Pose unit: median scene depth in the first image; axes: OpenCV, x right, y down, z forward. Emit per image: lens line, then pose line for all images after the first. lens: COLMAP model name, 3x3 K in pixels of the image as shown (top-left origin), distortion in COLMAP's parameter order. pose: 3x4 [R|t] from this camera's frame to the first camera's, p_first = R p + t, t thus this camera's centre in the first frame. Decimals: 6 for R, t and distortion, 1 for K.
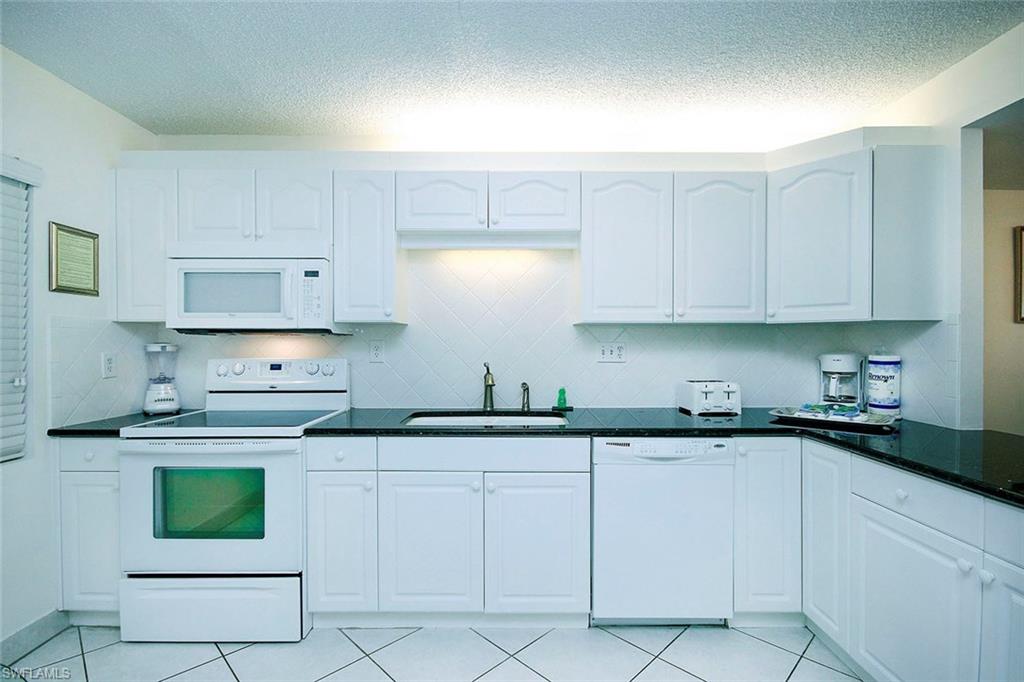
lens RADIAL K [[490.2, 0, 512.2], [0, 490.2, 341.8], [0, 0, 1]] dist [0.003955, -0.000241]
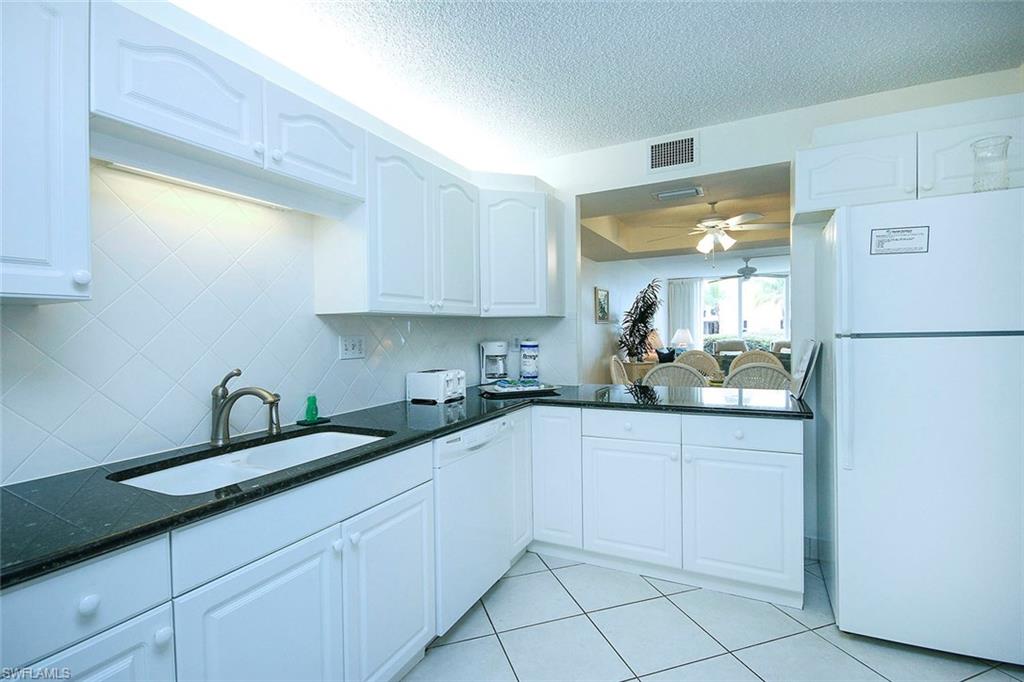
lens RADIAL K [[490.2, 0, 506.6], [0, 490.2, 334.5], [0, 0, 1]] dist [0.003955, -0.000241]
pose [[0.444984, -0.014631, 0.895419, -0.506525], [0.013669, 0.999861, 0.009544, -0.005499], [-0.895434, 0.007992, 0.445122, 0.419132]]
